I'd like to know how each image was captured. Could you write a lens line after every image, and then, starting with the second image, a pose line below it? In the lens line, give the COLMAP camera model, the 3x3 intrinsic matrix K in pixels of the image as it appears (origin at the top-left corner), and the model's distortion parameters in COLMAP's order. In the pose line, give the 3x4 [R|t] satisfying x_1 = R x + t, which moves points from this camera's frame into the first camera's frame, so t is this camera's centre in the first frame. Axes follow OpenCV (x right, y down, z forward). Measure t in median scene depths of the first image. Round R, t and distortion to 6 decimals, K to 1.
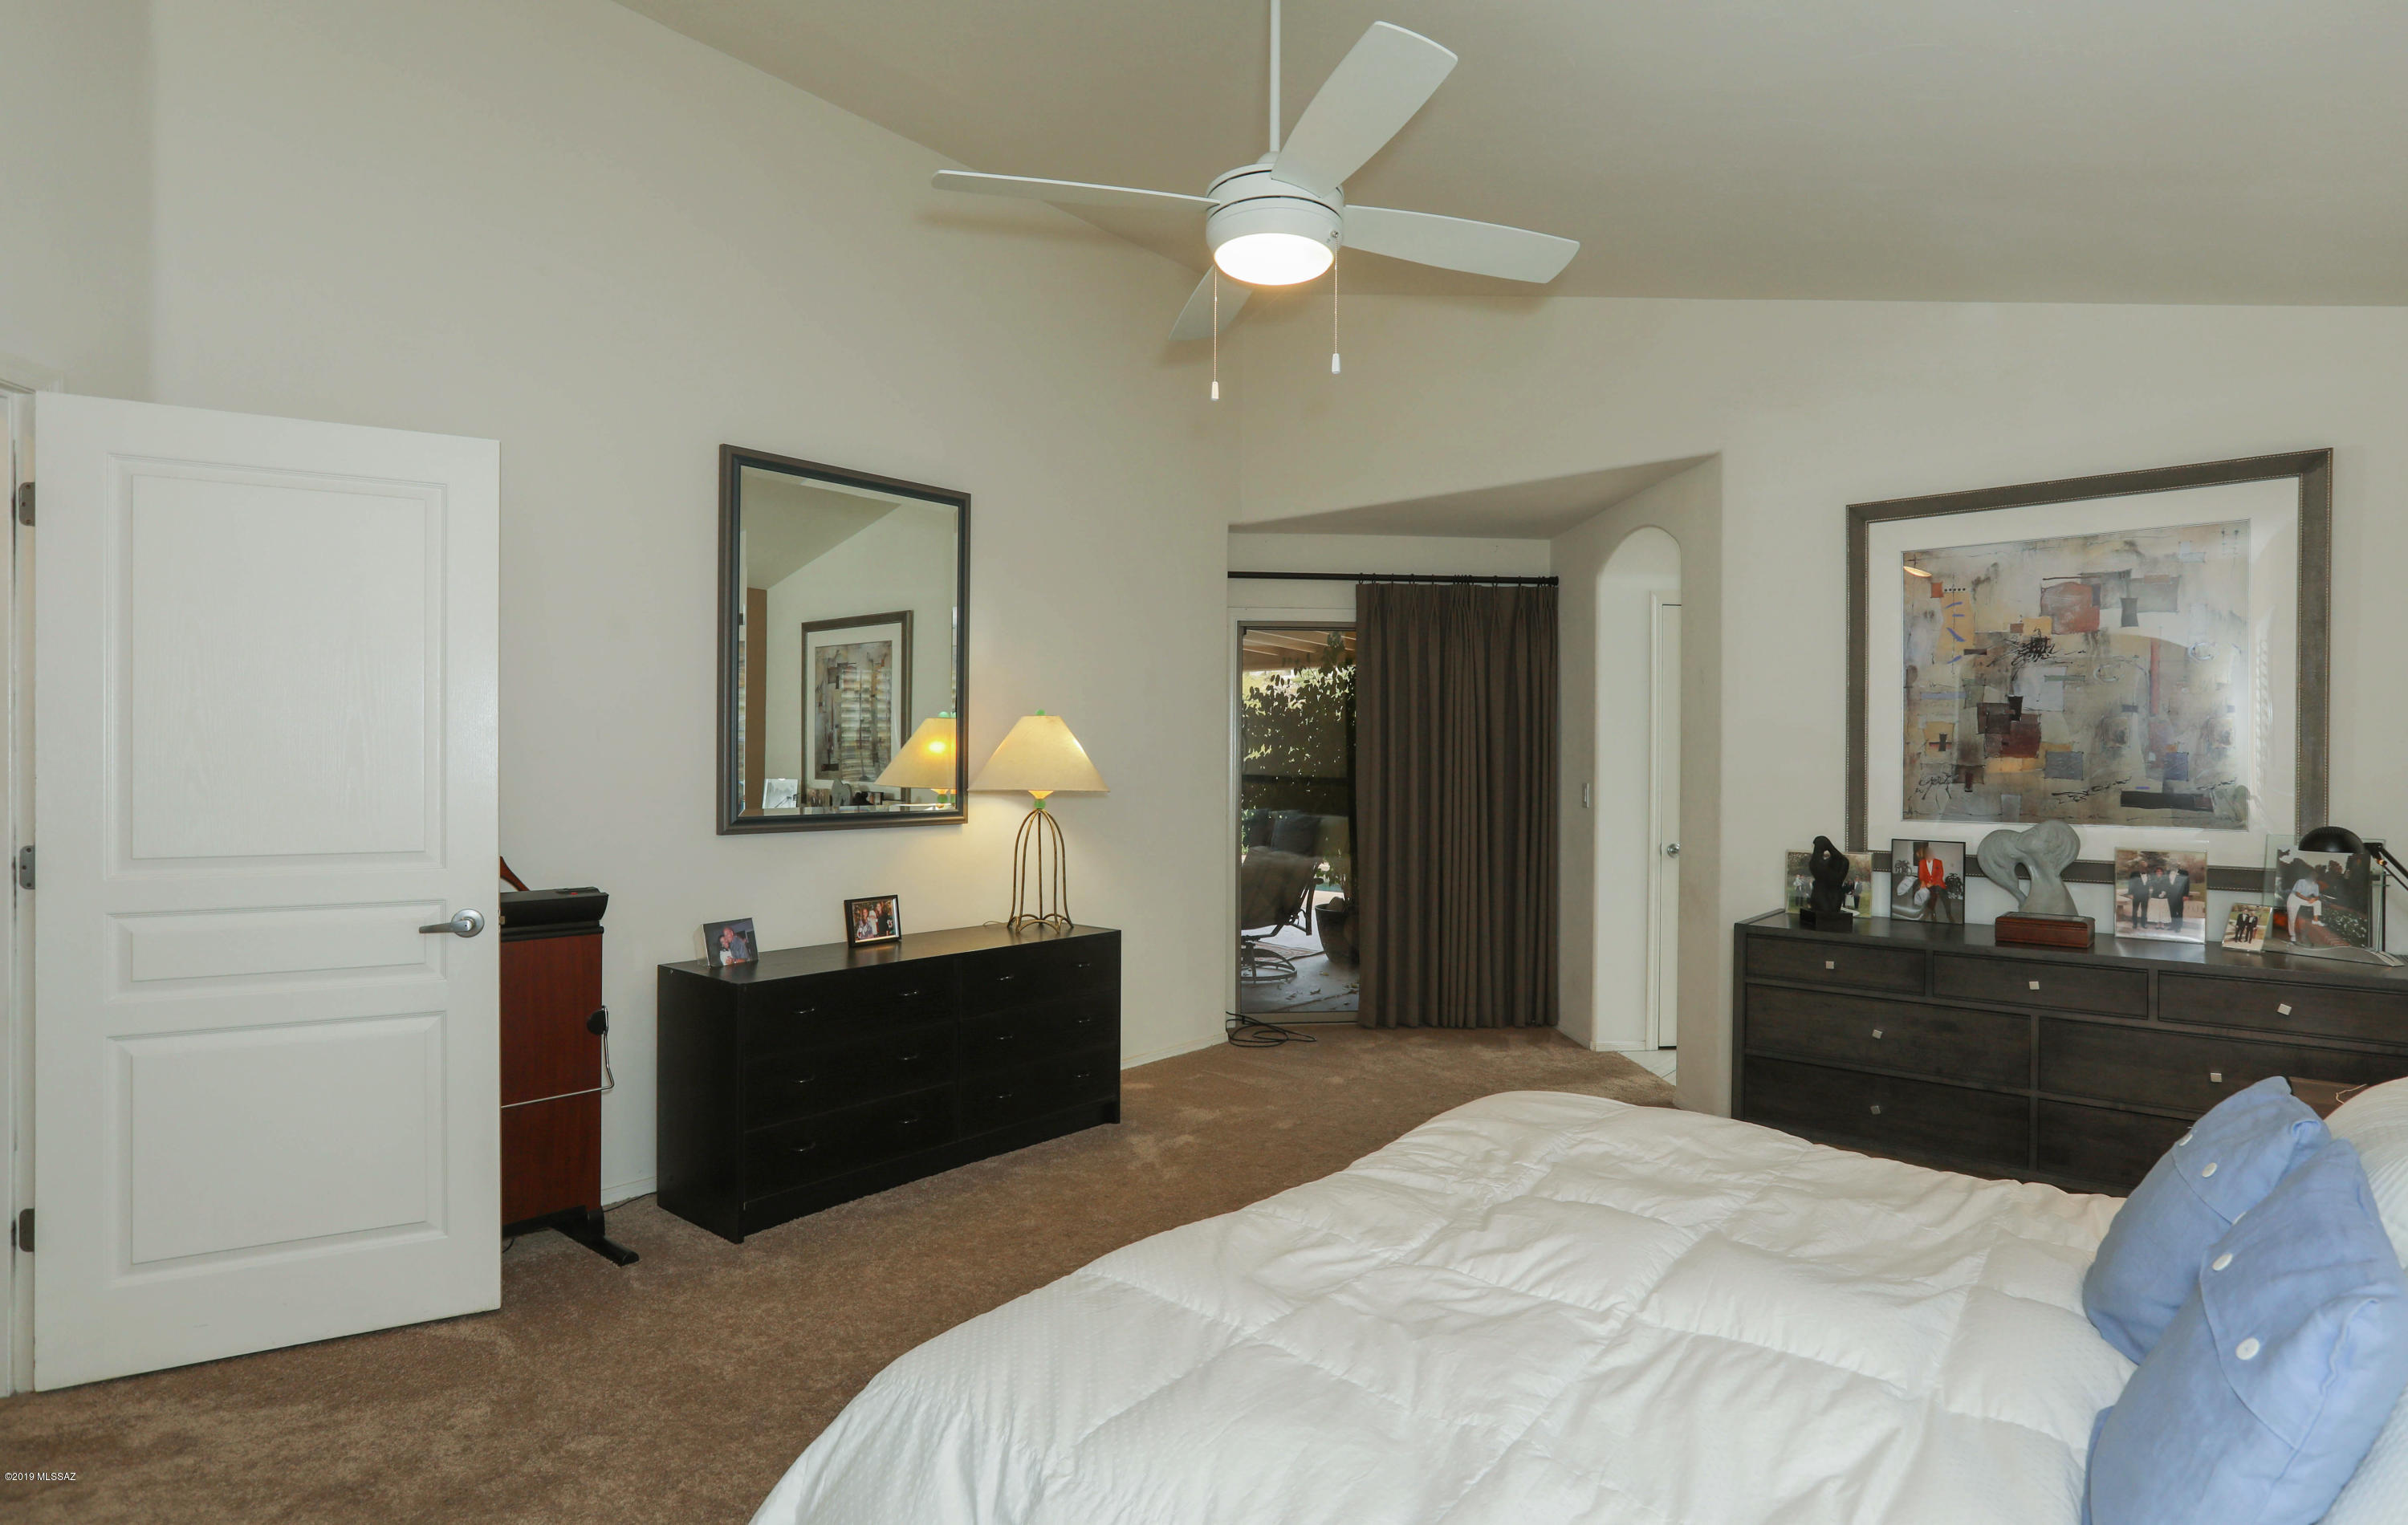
lens RADIAL K [[1260.9, 0, 1204.0], [0, 1260.9, 762.5], [0, 0, 1]] dist [0.002093, 0.000376]
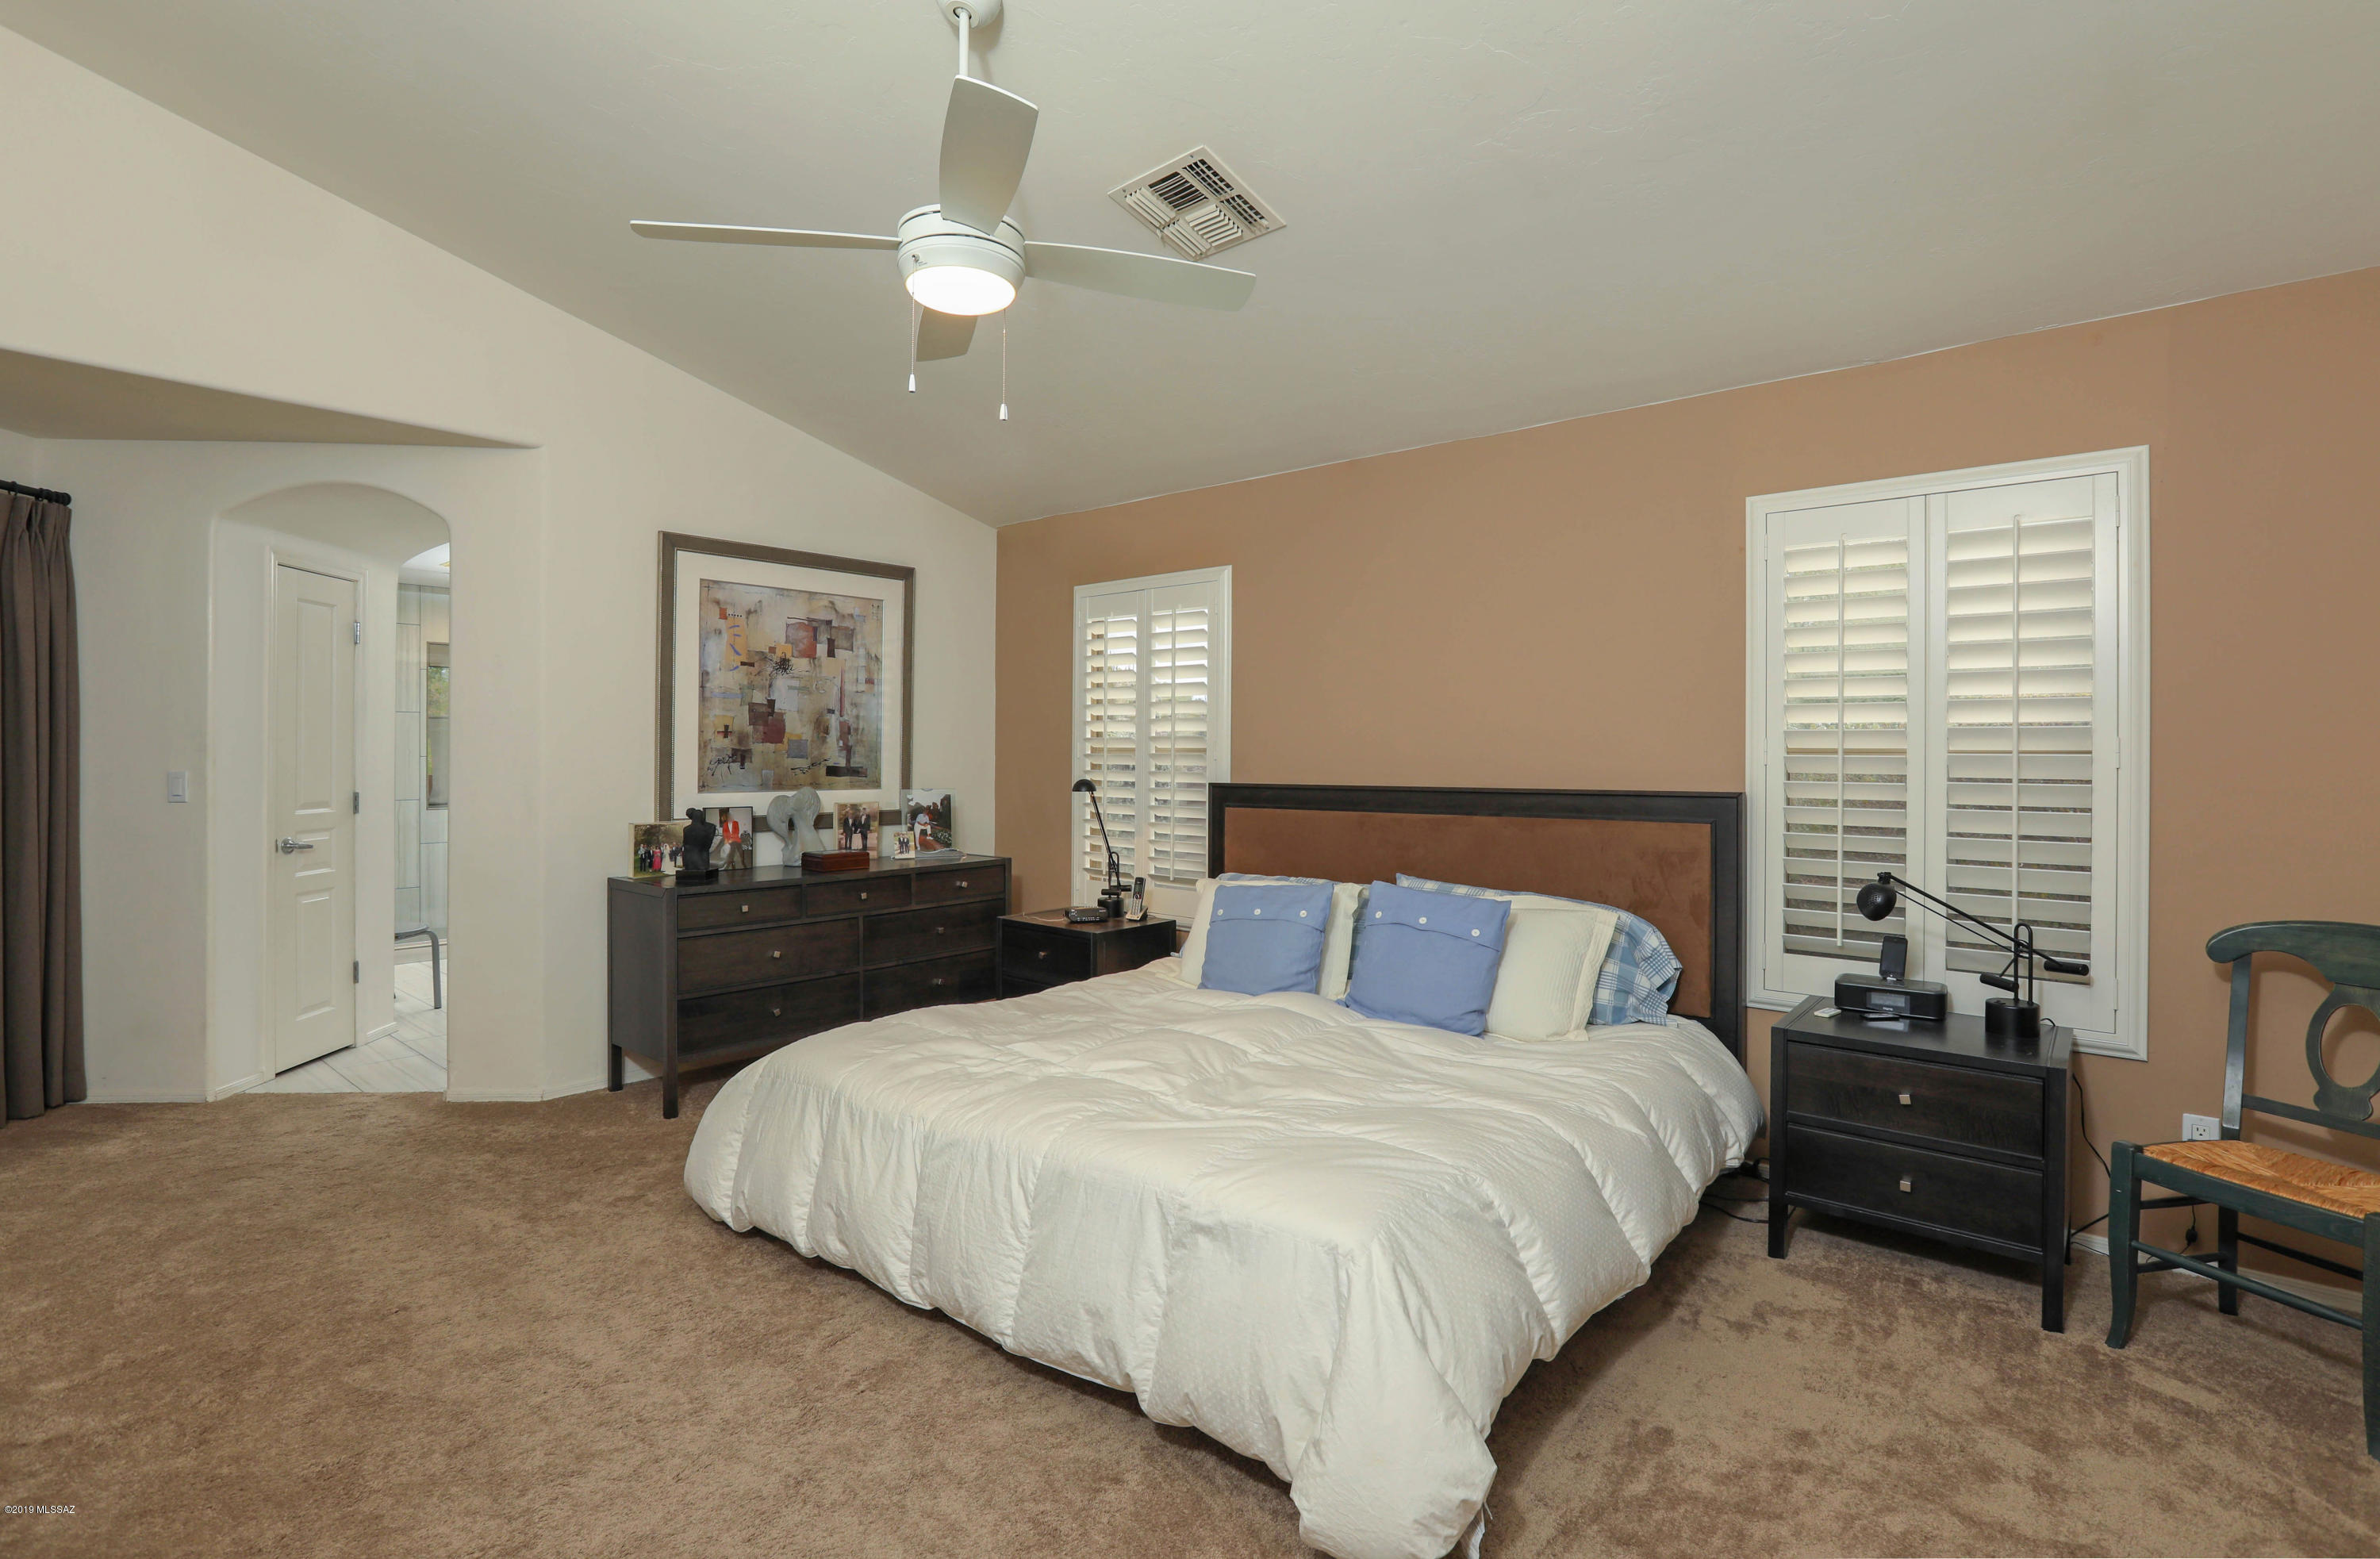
lens RADIAL K [[1176.3, 0, 1190.0], [0, 1176.3, 779.5], [0, 0, 1]] dist [0.001715, -0.000021]
pose [[0.013458, -0.030166, 0.999454, -0.648459], [-0.003107, 0.999539, 0.030210, -0.004846], [-0.999905, -0.003512, 0.013358, 0.527069]]
